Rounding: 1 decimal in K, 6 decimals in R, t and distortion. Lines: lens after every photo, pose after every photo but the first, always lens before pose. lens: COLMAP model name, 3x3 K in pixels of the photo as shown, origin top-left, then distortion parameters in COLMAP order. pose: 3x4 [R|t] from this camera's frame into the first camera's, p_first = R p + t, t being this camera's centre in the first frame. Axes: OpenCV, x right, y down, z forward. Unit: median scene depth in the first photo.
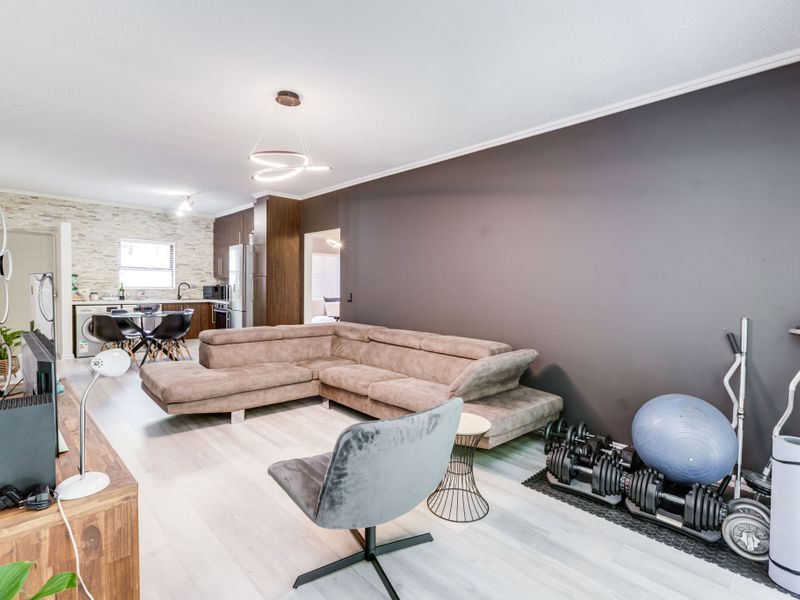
lens RADIAL K [[396.8, 0, 399.0], [0, 396.8, 297.9], [0, 0, 1]] dist [-0.000946, 0.000217]
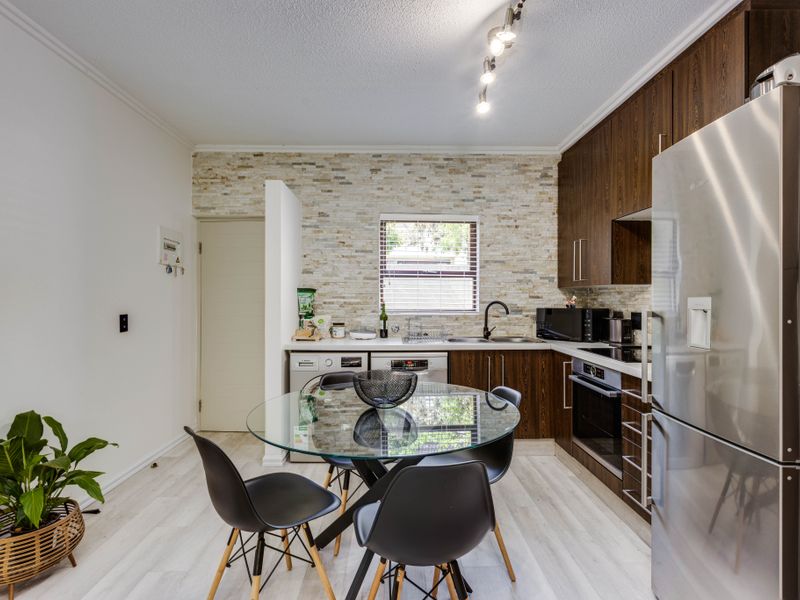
lens RADIAL K [[396.8, 0, 399.0], [0, 396.8, 297.9], [0, 0, 1]] dist [-0.000946, 0.000217]
pose [[0.732057, -0.011696, -0.681143, -0.343652], [-0.011068, 0.999516, -0.029058, -0.030255], [0.681154, 0.028810, 0.731573, 0.646845]]
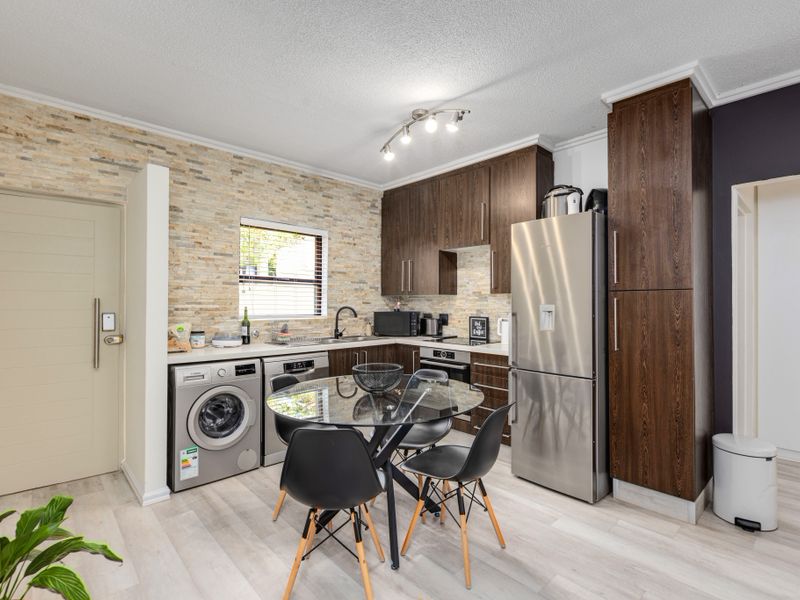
lens RADIAL K [[400.7, 0, 395.8], [0, 400.7, 297.5], [0, 0, 1]] dist [0.012700, 0.000222]
pose [[0.999694, -0.009537, -0.022820, -0.501695], [0.008575, 0.999086, -0.041875, -0.029697], [0.023199, 0.041666, 0.998862, 0.506943]]
